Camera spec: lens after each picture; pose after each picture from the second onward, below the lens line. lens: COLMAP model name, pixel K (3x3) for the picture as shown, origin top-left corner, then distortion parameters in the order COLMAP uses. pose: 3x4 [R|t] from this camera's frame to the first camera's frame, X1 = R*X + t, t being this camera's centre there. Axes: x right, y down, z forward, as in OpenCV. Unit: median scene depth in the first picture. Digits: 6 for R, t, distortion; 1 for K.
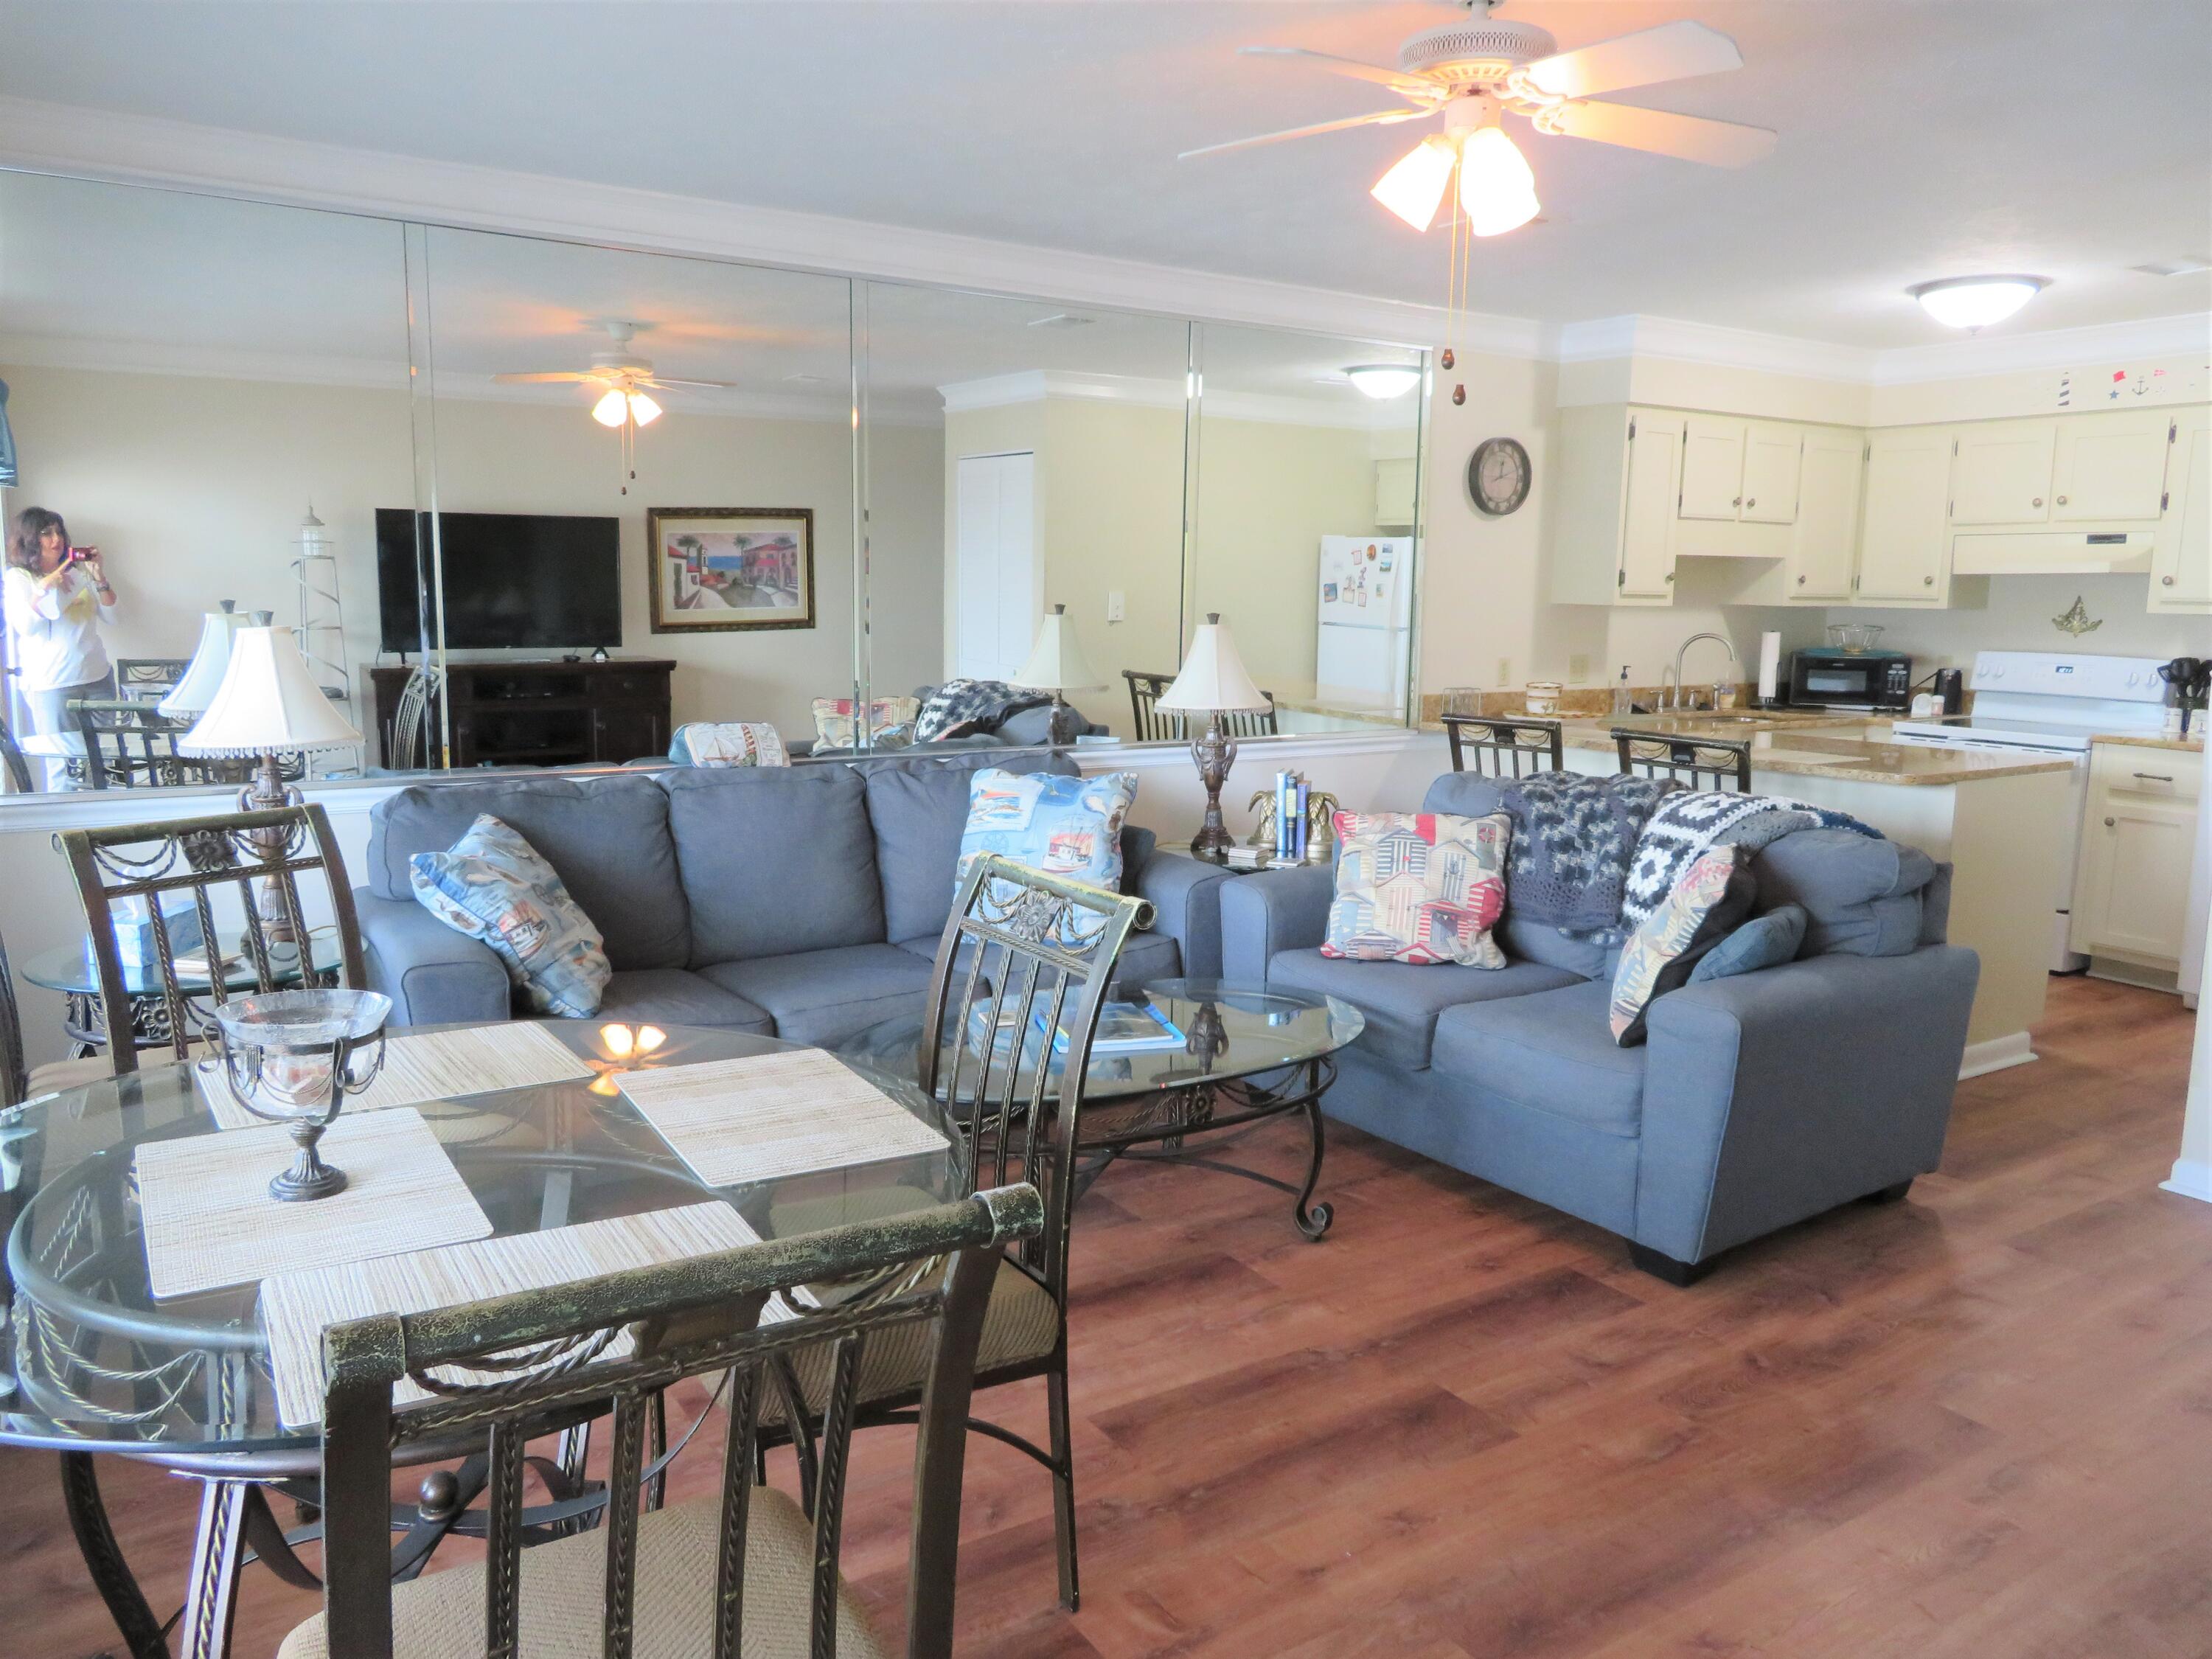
lens RADIAL K [[1591.8, 0, 1106.0], [0, 1591.8, 829.5], [0, 0, 1]] dist [-0.000877, -0.001714]
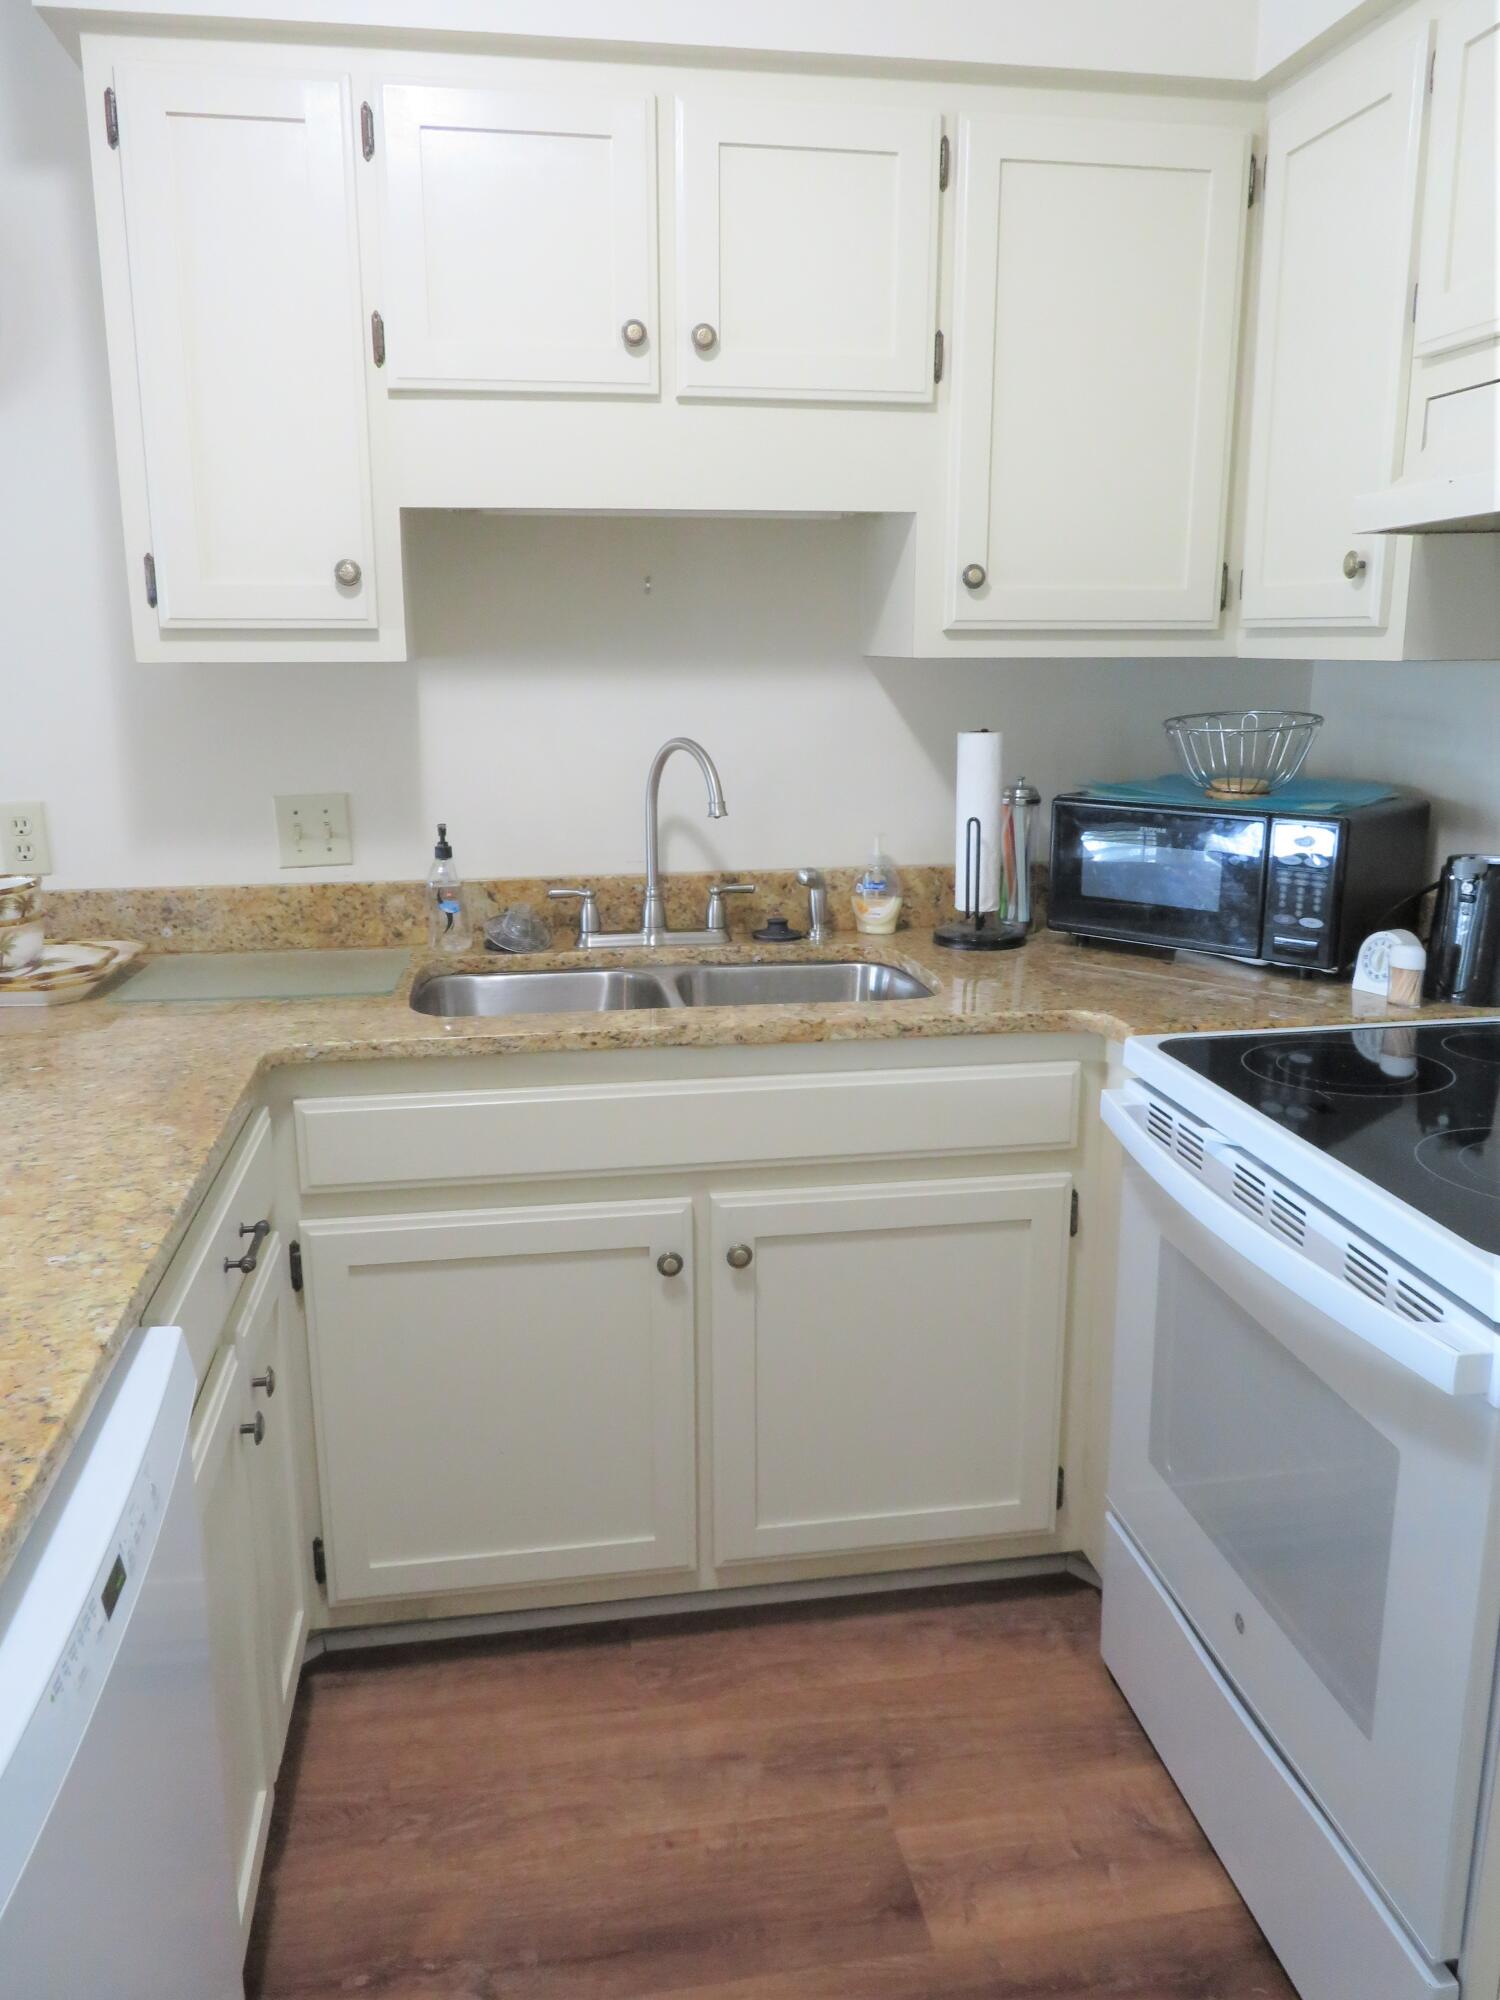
lens RADIAL K [[1499.7, 0, 753.8], [0, 1499.7, 1027.8], [0, 0, 1]] dist [-0.011516, -0.000778]
pose [[0.917362, 0.081907, -0.389535, 0.536388], [-0.045711, 0.993804, 0.101316, -0.094315], [0.395419, -0.075137, 0.915422, 0.698964]]
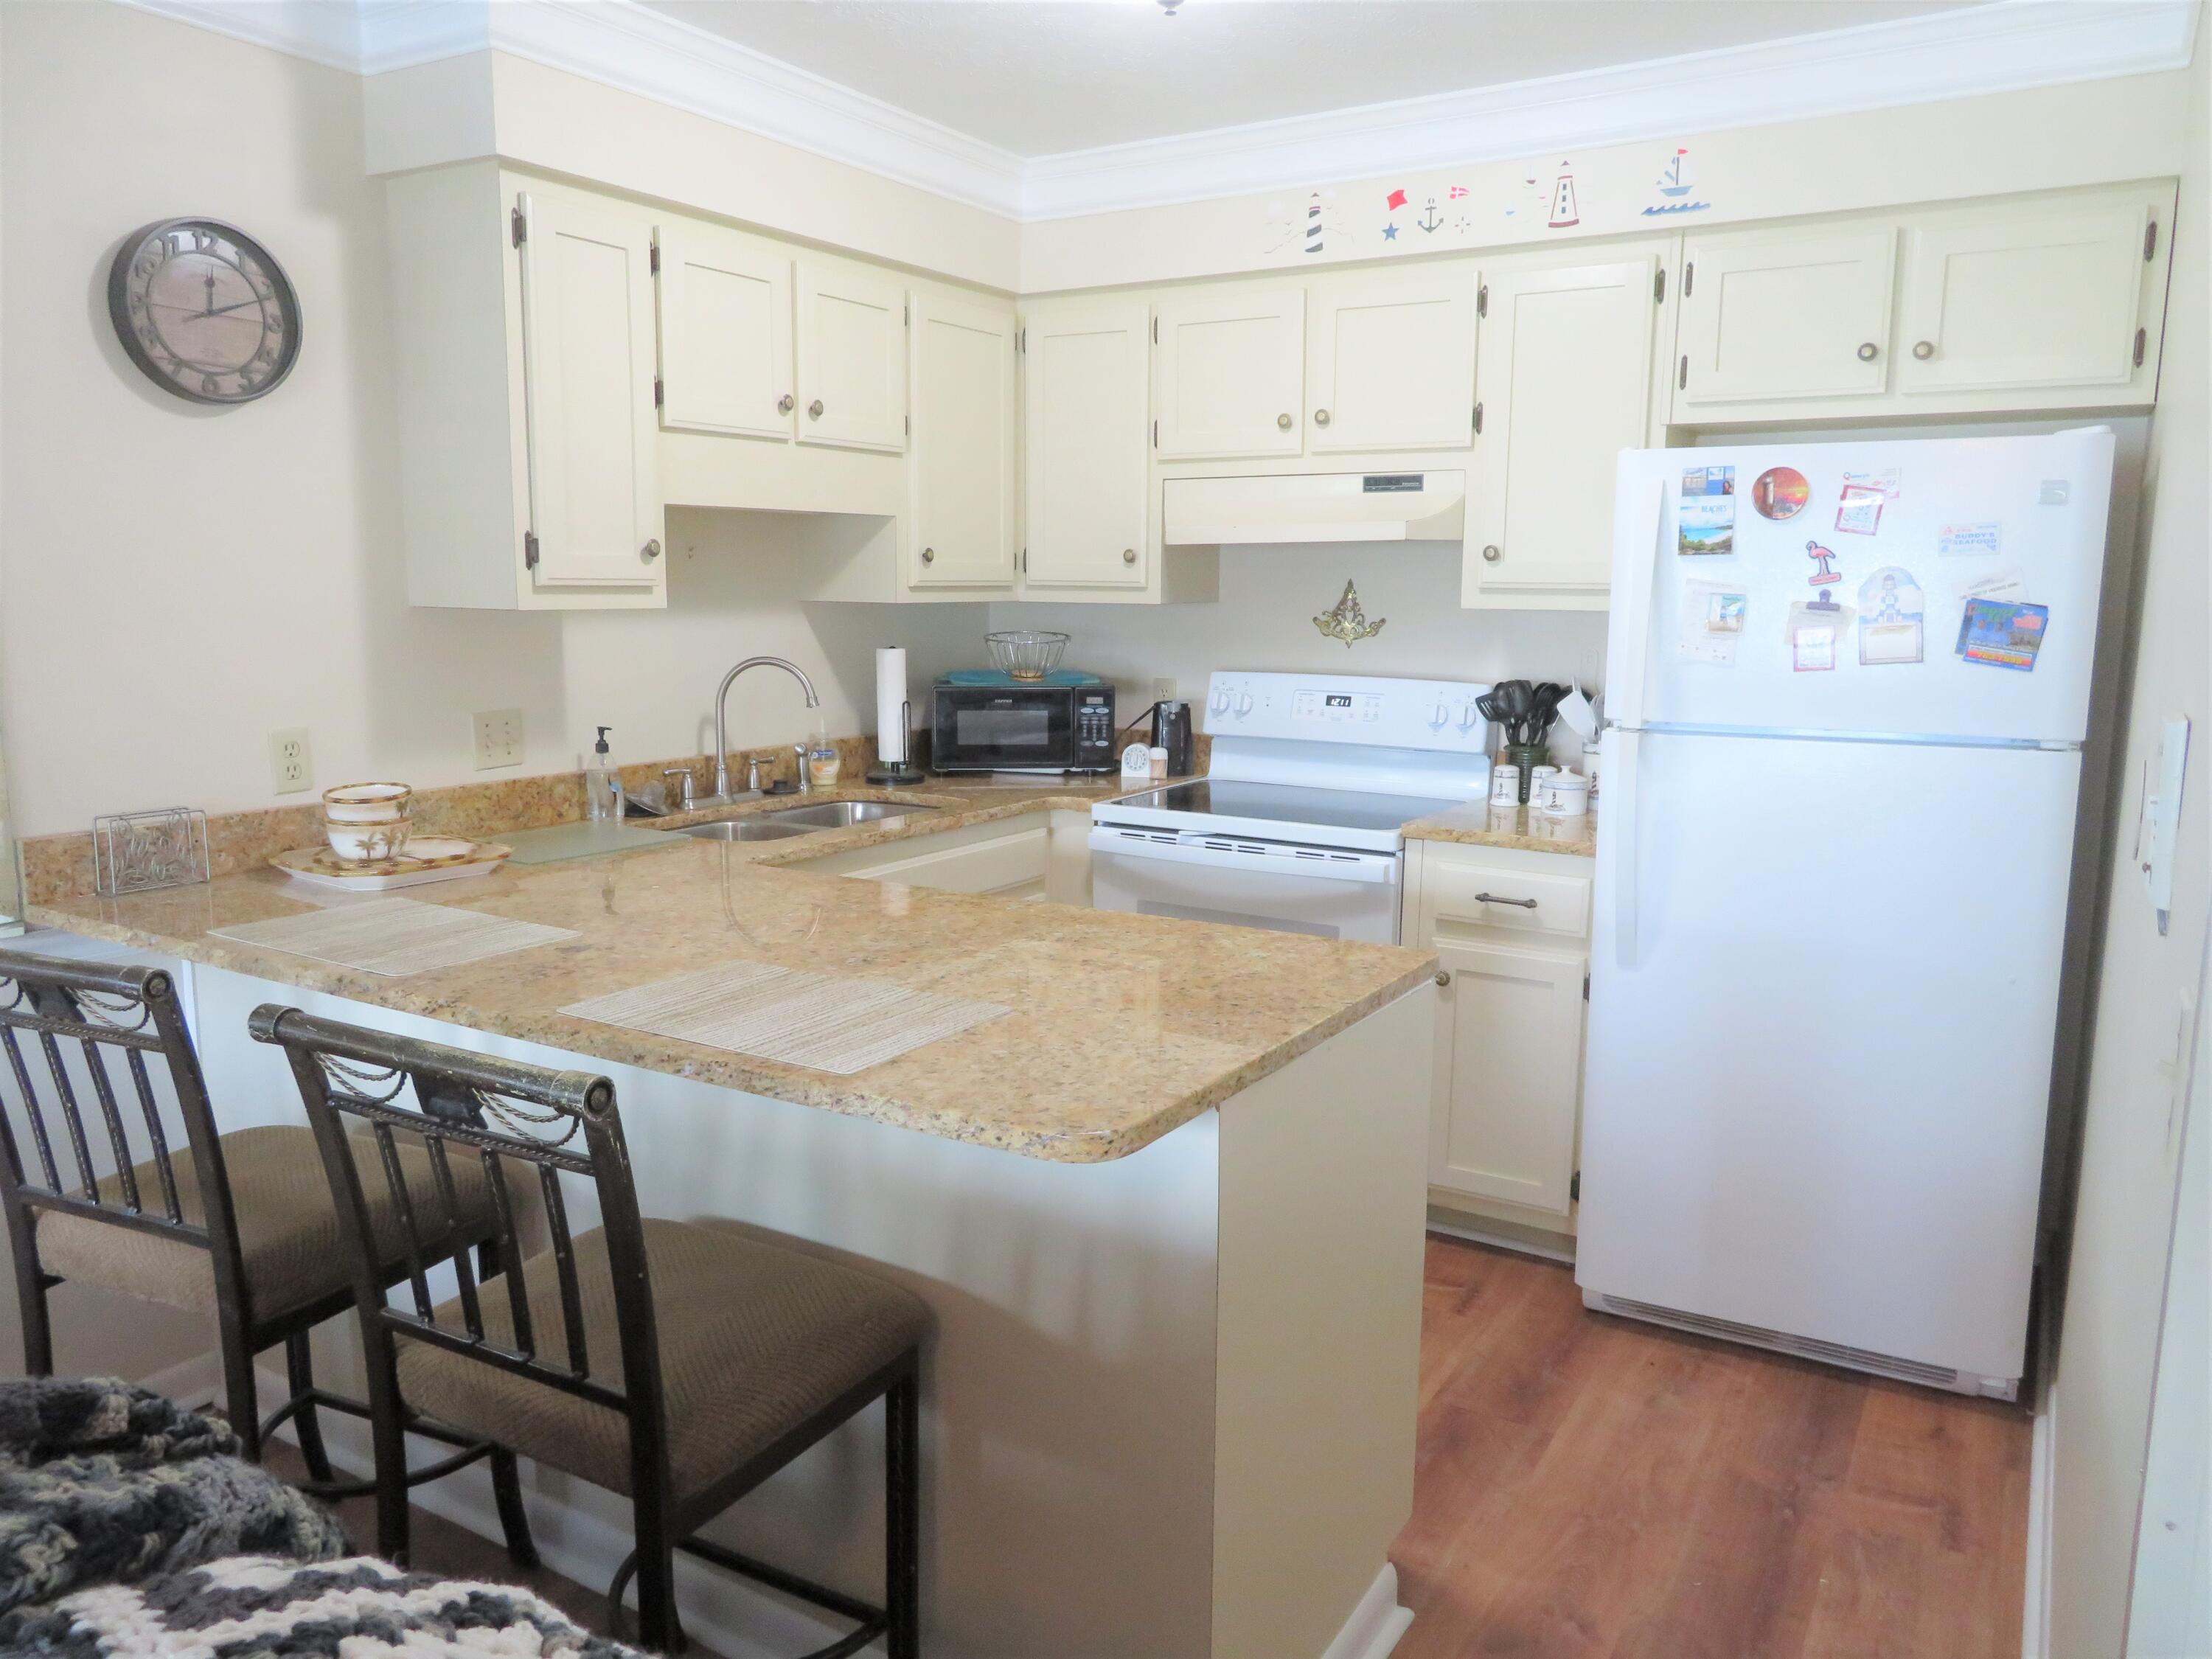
lens RADIAL K [[1591.8, 0, 1106.0], [0, 1591.8, 829.5], [0, 0, 1]] dist [-0.000877, -0.001714]
pose [[0.901524, -0.075480, 0.426096, 0.252835], [0.072008, 0.997109, 0.024278, -0.071154], [-0.426697, 0.008795, 0.904352, 0.476341]]
